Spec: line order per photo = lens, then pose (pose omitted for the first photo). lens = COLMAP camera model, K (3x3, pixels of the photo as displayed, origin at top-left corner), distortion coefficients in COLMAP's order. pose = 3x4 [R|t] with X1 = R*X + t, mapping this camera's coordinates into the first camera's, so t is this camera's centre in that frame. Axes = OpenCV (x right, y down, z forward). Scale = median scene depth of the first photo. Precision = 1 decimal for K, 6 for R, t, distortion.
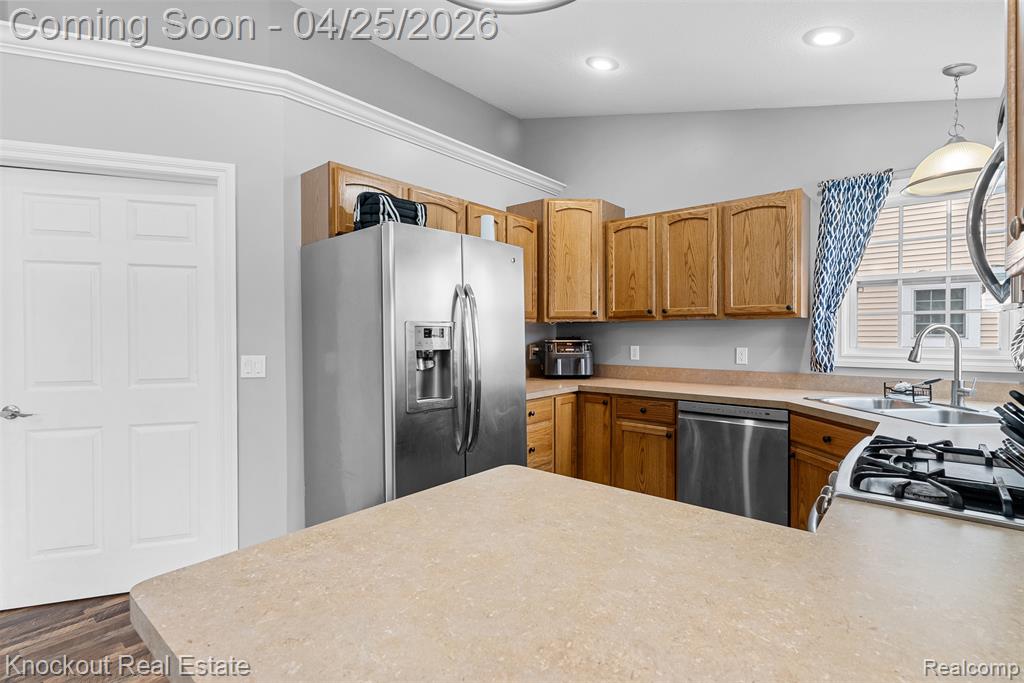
lens RADIAL K [[490.2, 0, 513.1], [0, 490.2, 338.3], [0, 0, 1]] dist [0.001495, 0.000828]
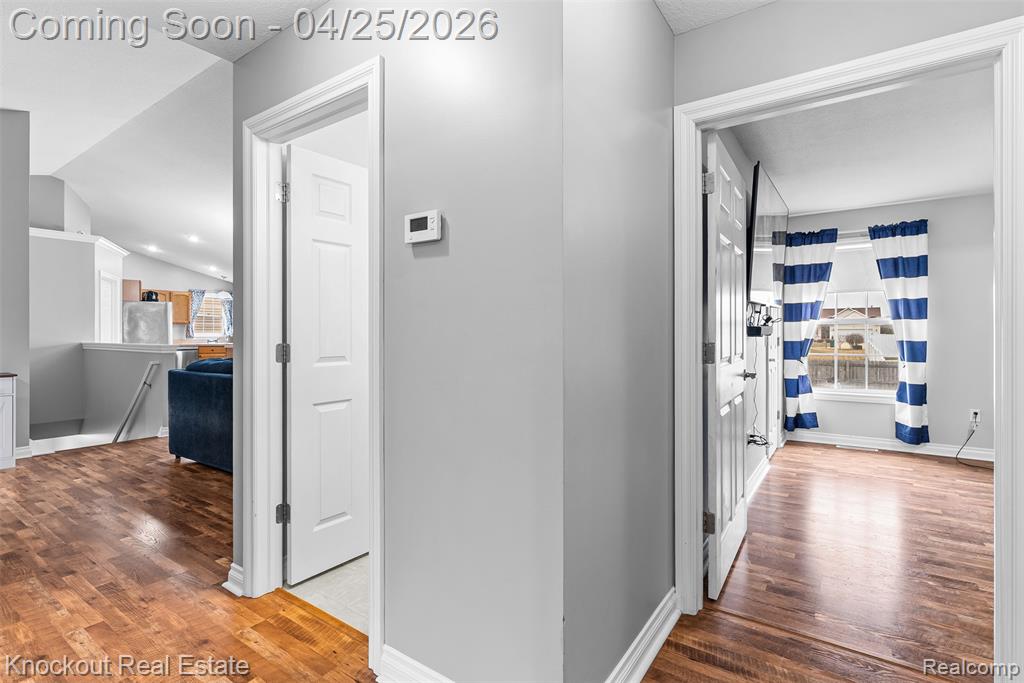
lens RADIAL K [[490.2, 0, 512.2], [0, 490.2, 331.8], [0, 0, 1]] dist [0.001495, 0.000828]
pose [[-0.097895, 0.004302, 0.995187, -3.468706], [0.013593, 0.999903, -0.002985, 0.060974], [-0.995104, 0.013236, -0.097944, -1.141844]]
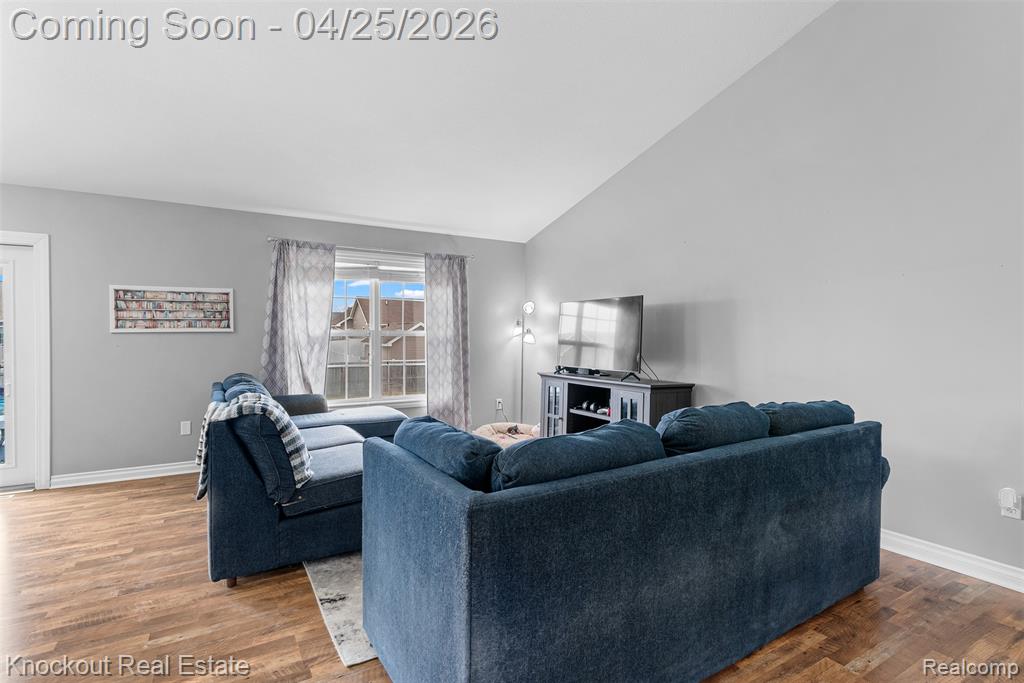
lens RADIAL K [[490.2, 0, 505.4], [0, 490.2, 339.4], [0, 0, 1]] dist [0.001495, 0.000828]
pose [[-0.947596, 0.001396, 0.319468, -2.002320], [0.006795, 0.999852, 0.015785, 0.018727], [-0.319399, 0.017128, -0.947466, 0.140160]]
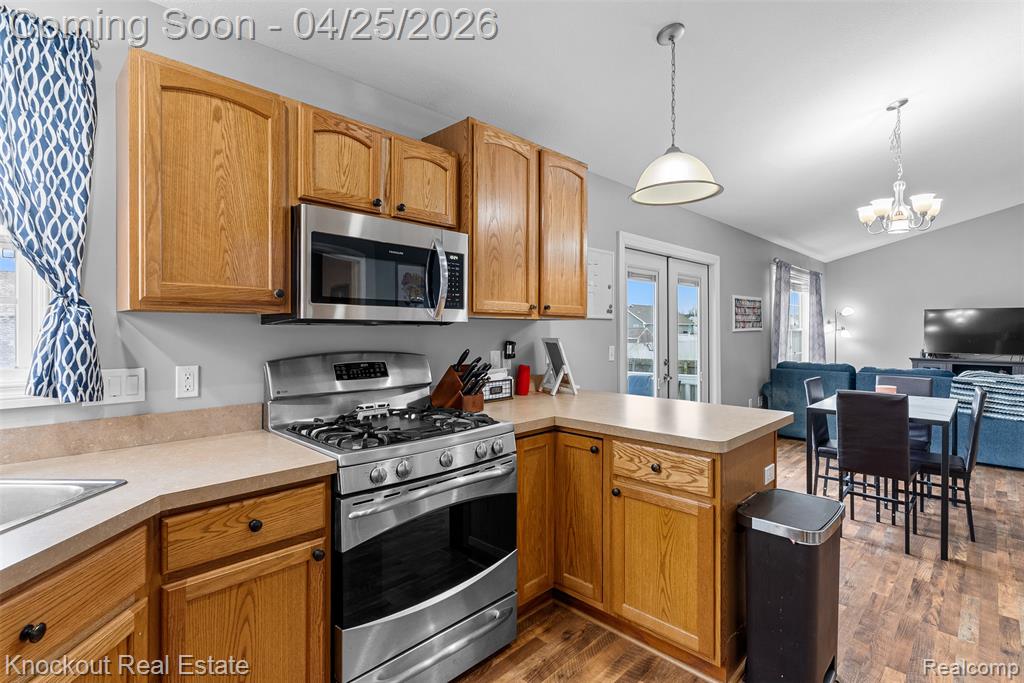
lens RADIAL K [[490.2, 0, 515.1], [0, 490.2, 327.0], [0, 0, 1]] dist [0.001495, 0.000828]
pose [[-0.997654, 0.004849, 0.068291, 0.195592], [0.005301, 0.999965, 0.006449, -0.018874], [-0.068257, 0.006796, -0.997645, 1.040238]]
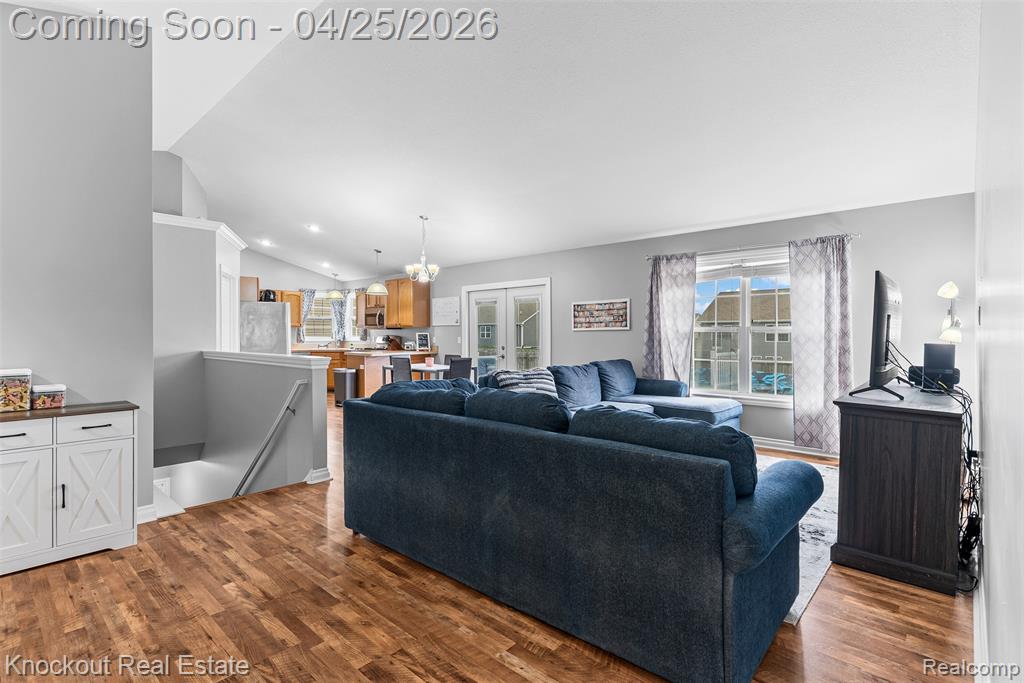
lens RADIAL K [[490.2, 0, 513.3], [0, 490.2, 335.3], [0, 0, 1]] dist [0.001495, 0.000828]
pose [[0.024621, -0.000549, 0.999697, -2.841503], [0.012911, 0.999917, 0.000232, 0.031583], [-0.999613, 0.012902, 0.024626, -0.600795]]
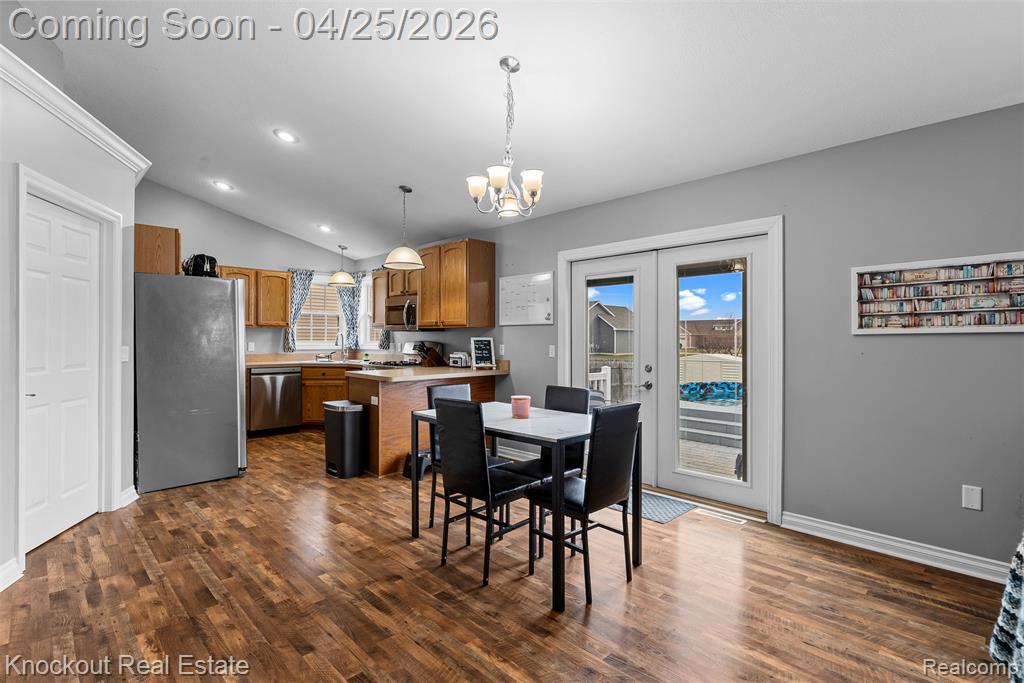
lens RADIAL K [[493.2, 0, 510.8], [0, 493.2, 337.7], [0, 0, 1]] dist [-0.005161, 0.000273]
pose [[0.093094, 0.005468, 0.995642, -1.548524], [0.006805, 0.999958, -0.006128, 0.021738], [-0.995634, 0.007346, 0.093053, -0.228127]]
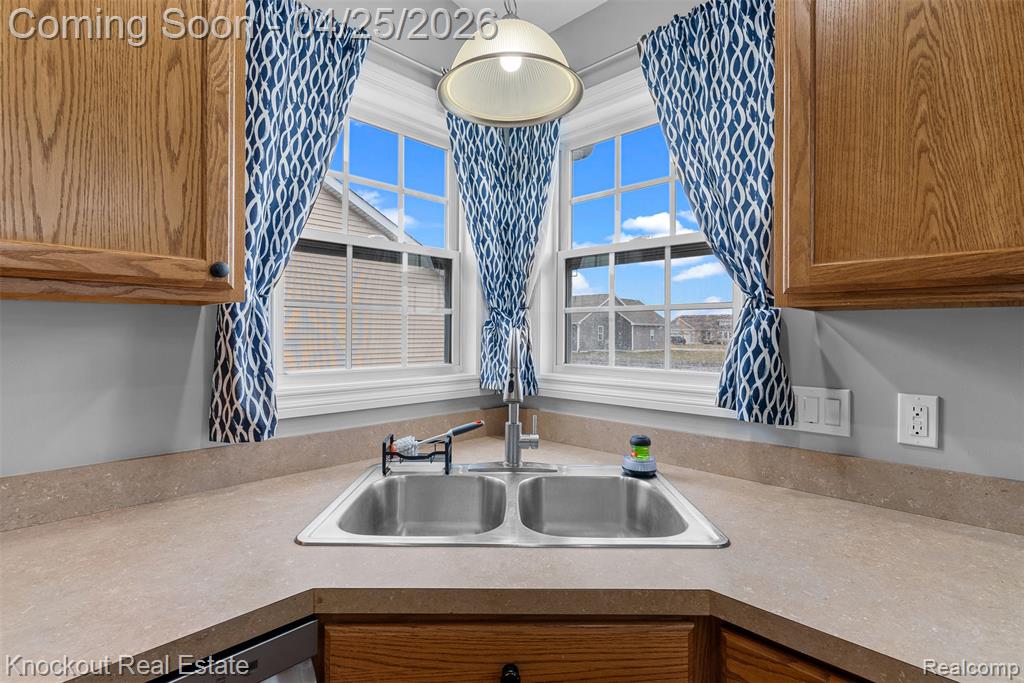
lens RADIAL K [[490.2, 0, 507.3], [0, 490.2, 333.3], [0, 0, 1]] dist [0.001495, 0.000828]
pose [[0.072812, 0.004899, 0.997334, 0.242215], [0.007829, 0.999954, -0.005483, -0.016382], [-0.997315, 0.008207, 0.072771, 0.757053]]
